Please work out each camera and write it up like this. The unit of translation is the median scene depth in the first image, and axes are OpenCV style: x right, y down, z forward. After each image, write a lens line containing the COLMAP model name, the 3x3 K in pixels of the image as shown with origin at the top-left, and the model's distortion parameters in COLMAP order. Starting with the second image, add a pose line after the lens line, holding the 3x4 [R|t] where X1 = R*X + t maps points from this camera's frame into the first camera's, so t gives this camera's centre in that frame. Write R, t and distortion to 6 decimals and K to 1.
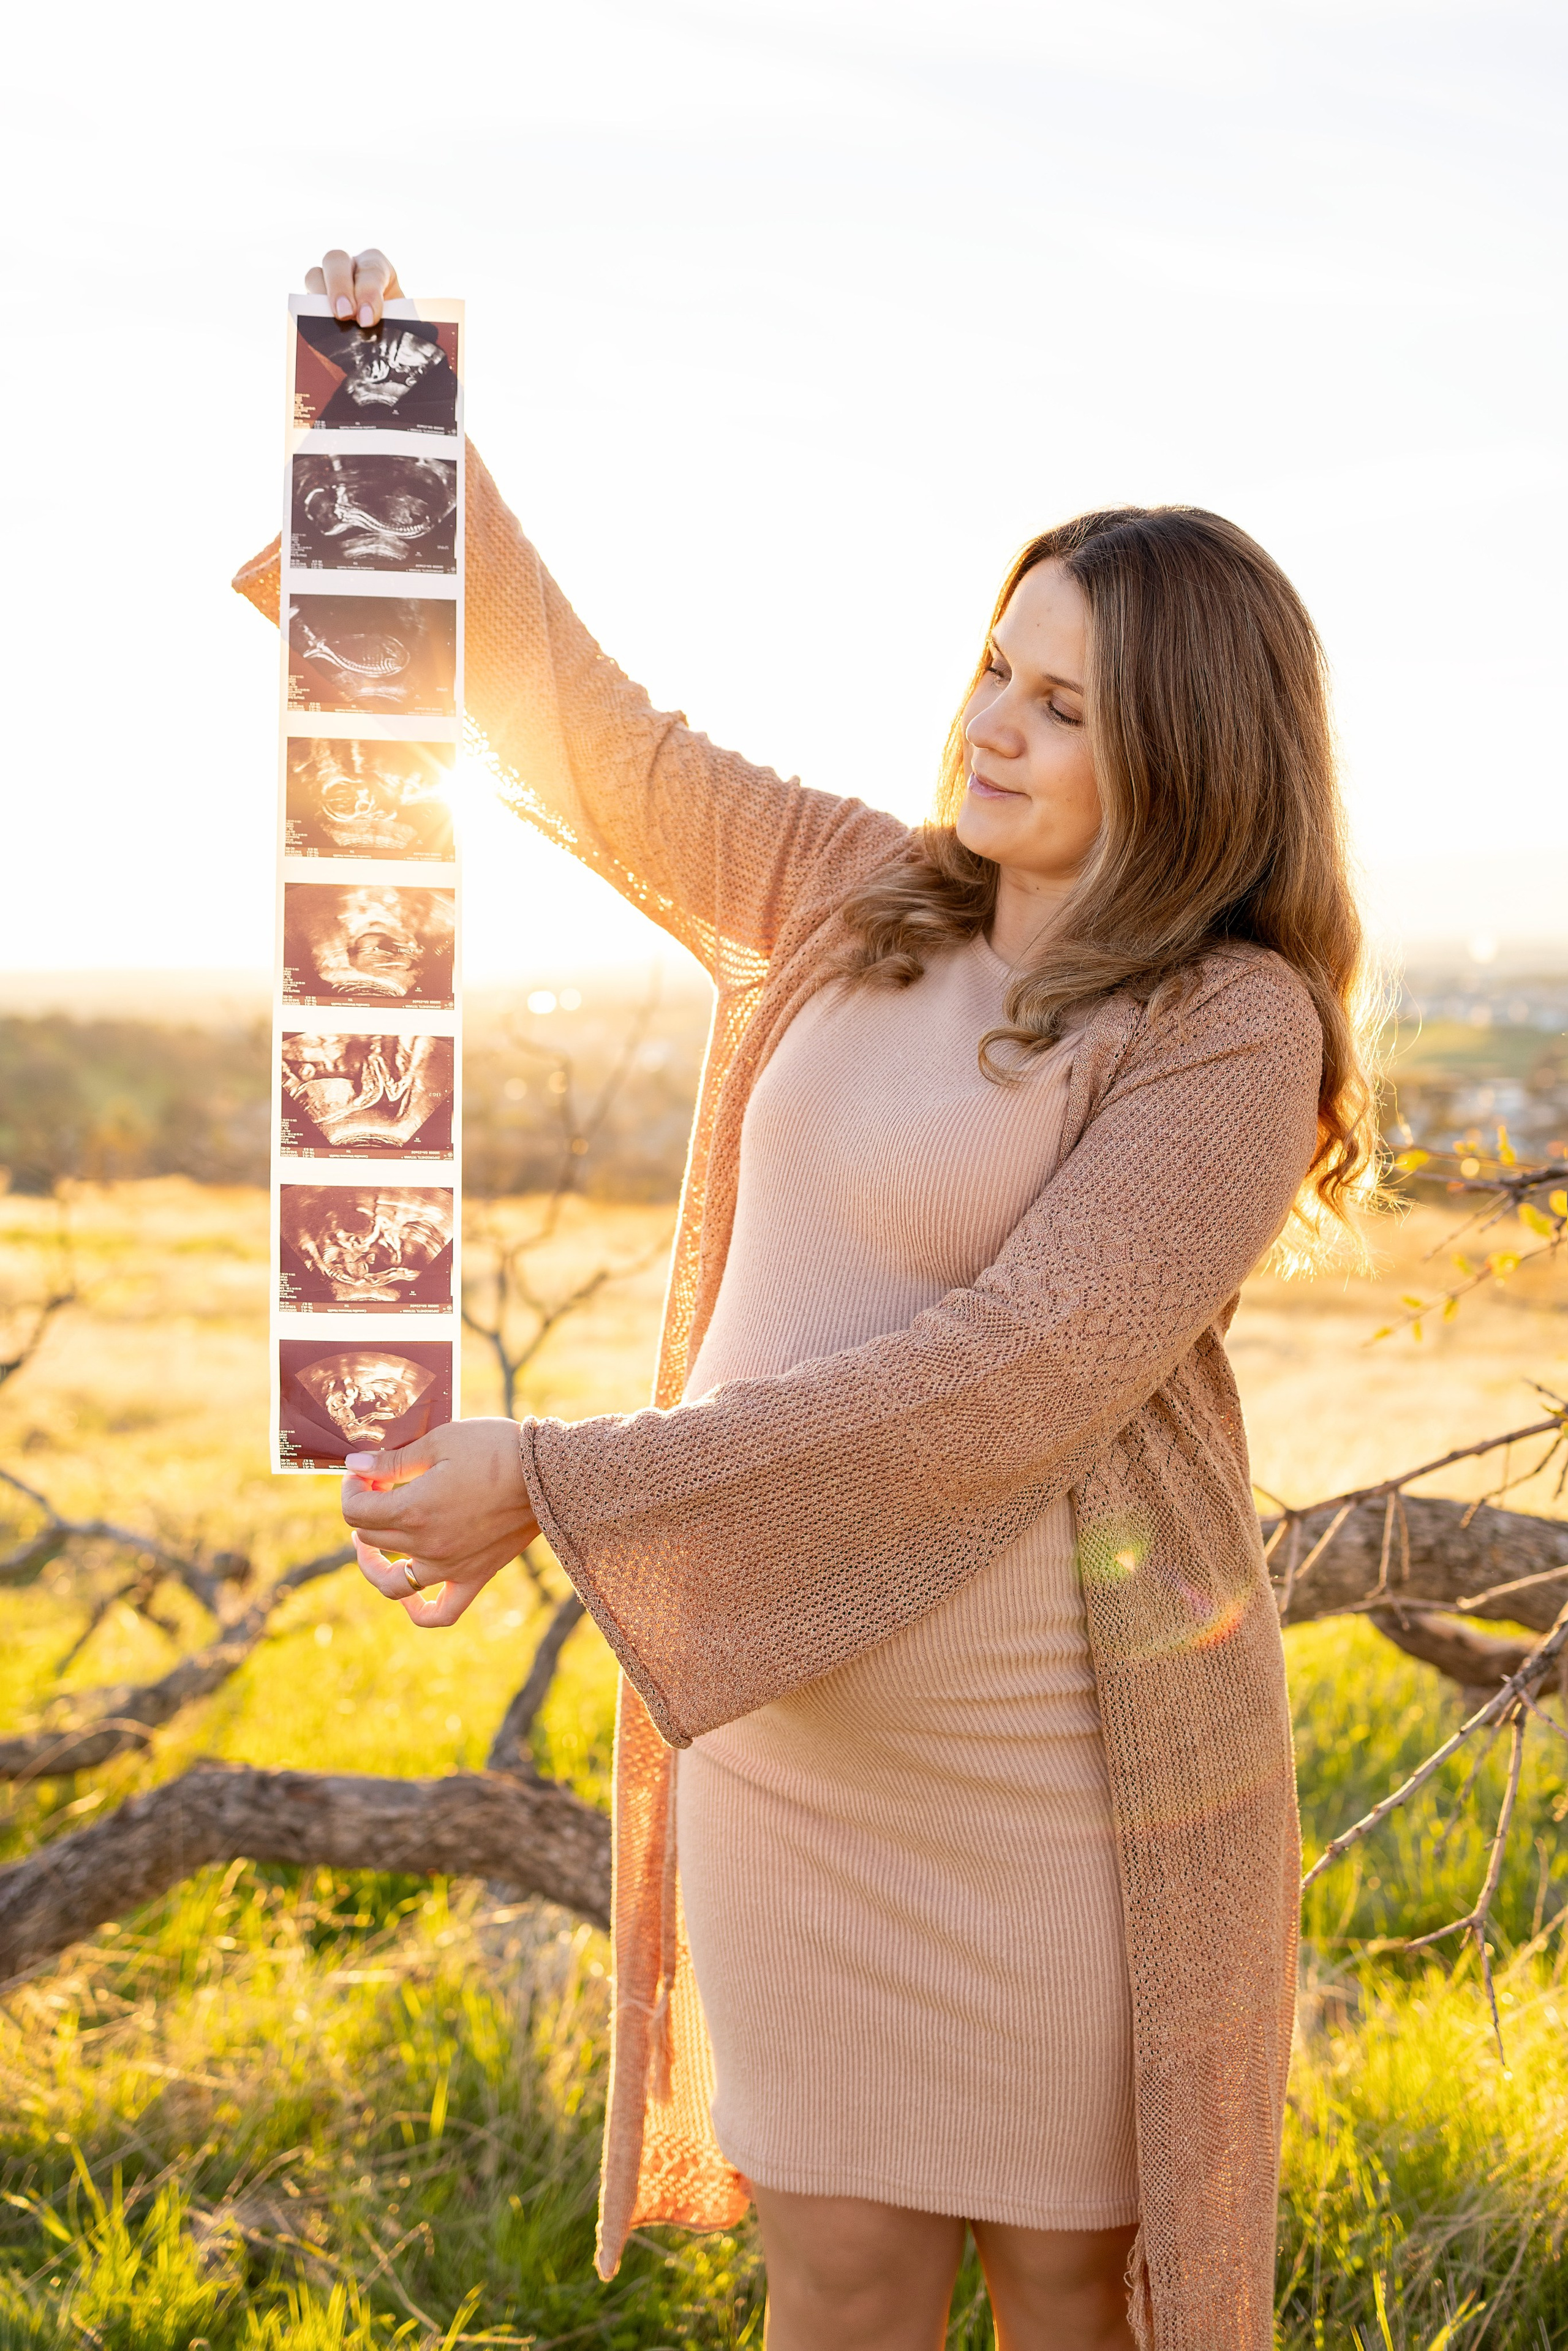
lens RADIAL K [[2358.4, 0, 784.0], [0, 2358.4, 1175.5], [0, 0, 1]] dist [-0.037673, 0.032560]
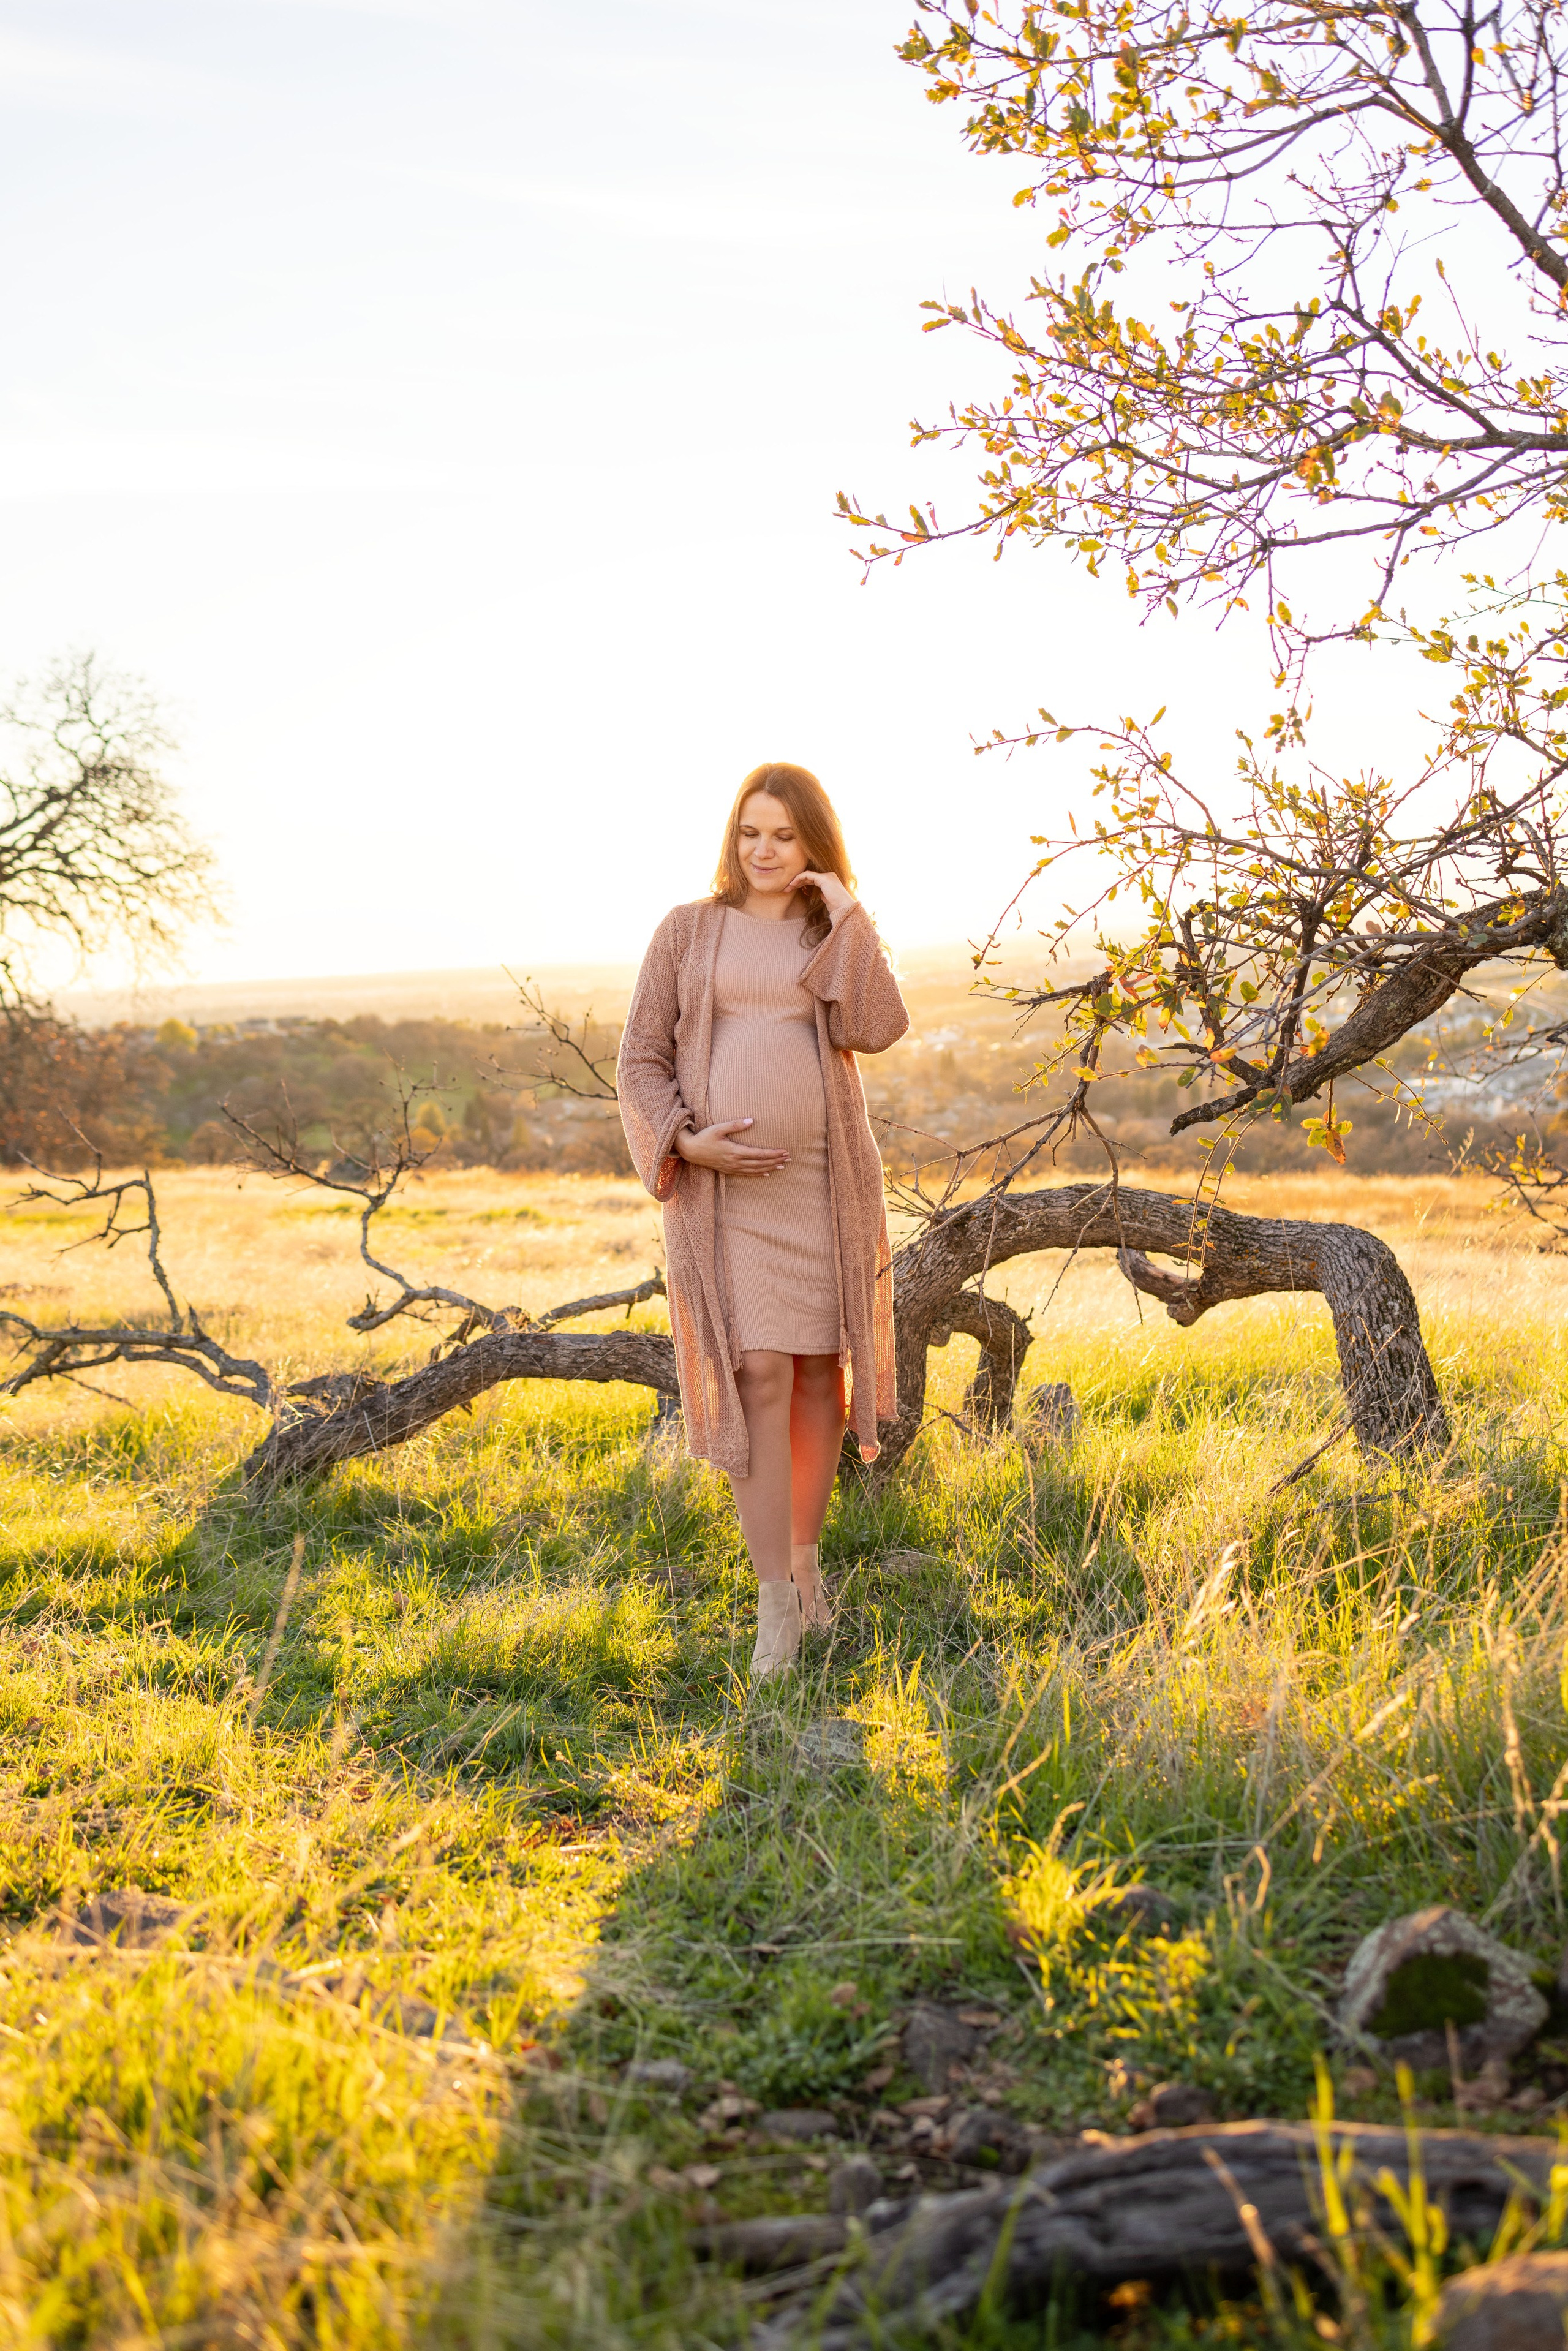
lens RADIAL K [[2358.4, 0, 784.0], [0, 2358.4, 1175.5], [0, 0, 1]] dist [-0.037673, 0.032560]
pose [[0.991683, -0.028724, -0.125460, 0.260094], [0.029585, 0.999550, 0.005005, 0.116163], [0.125260, -0.008675, 0.992086, -0.983652]]
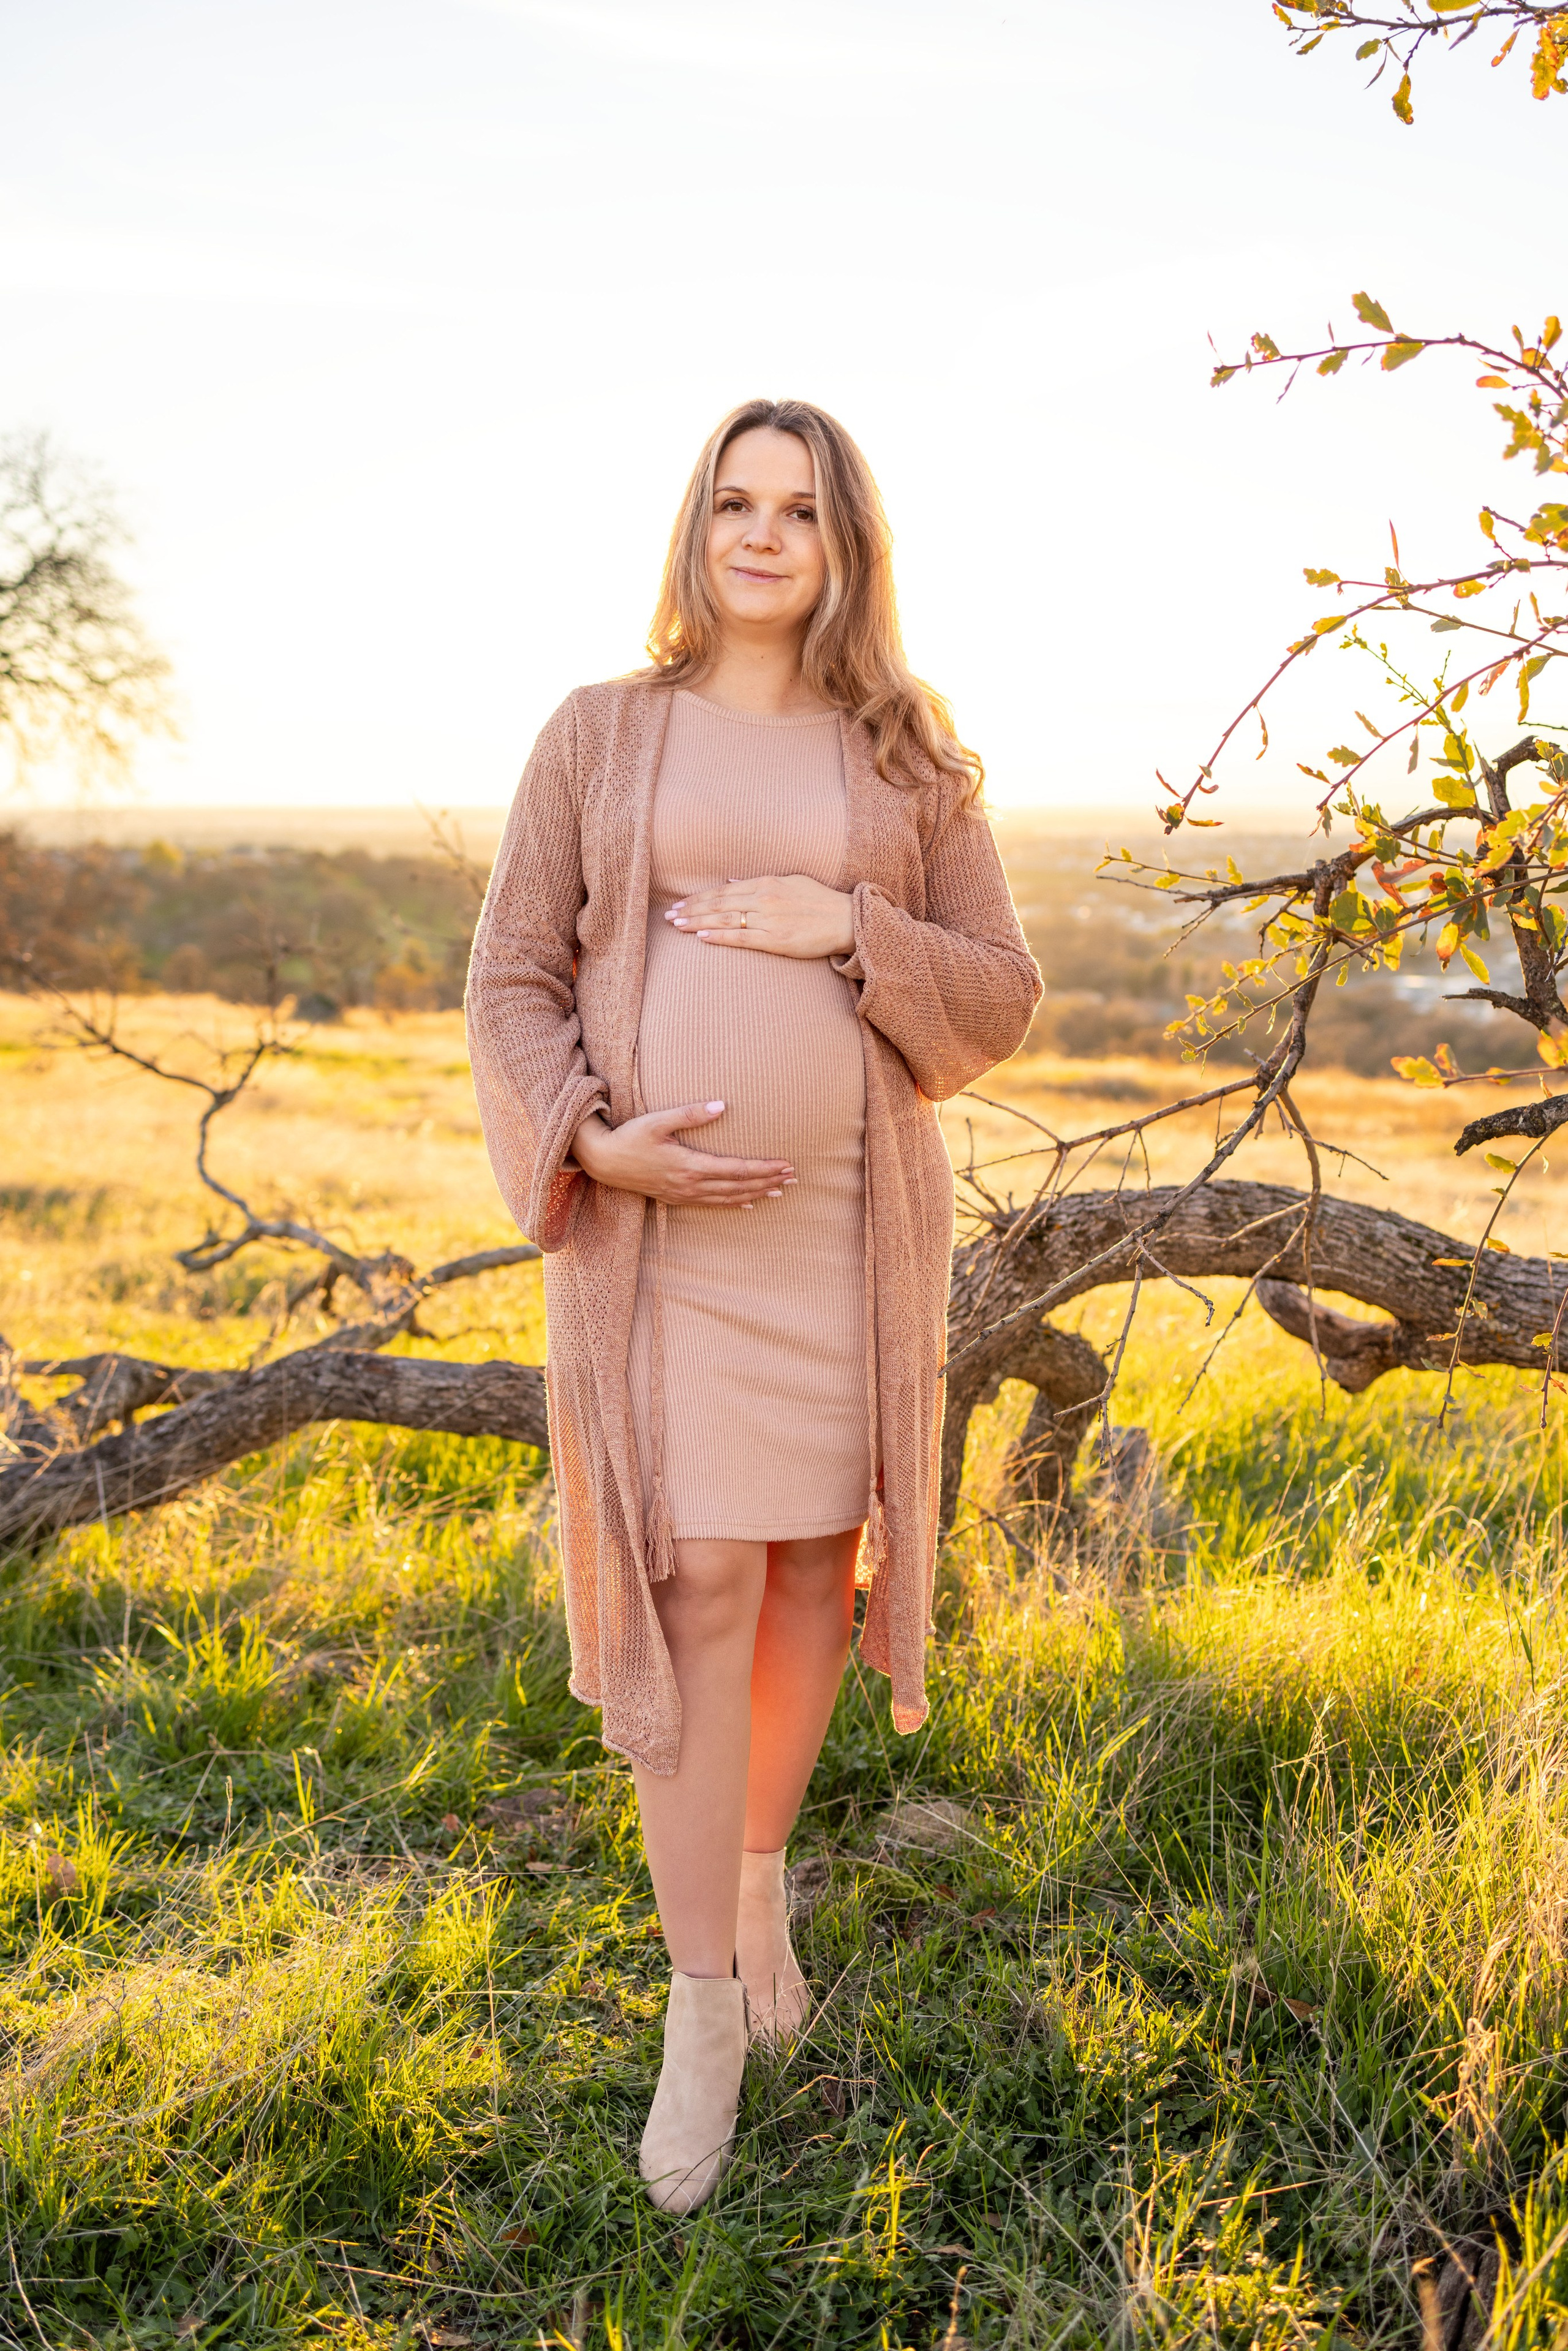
lens RADIAL K [[2358.4, 0, 784.0], [0, 2358.4, 1175.5], [0, 0, 1]] dist [-0.037673, 0.032560]
pose [[0.992385, 0.039606, -0.116631, 0.170150], [-0.032264, 0.997417, 0.064182, 0.063083], [0.118871, -0.059930, 0.991099, -0.273521]]
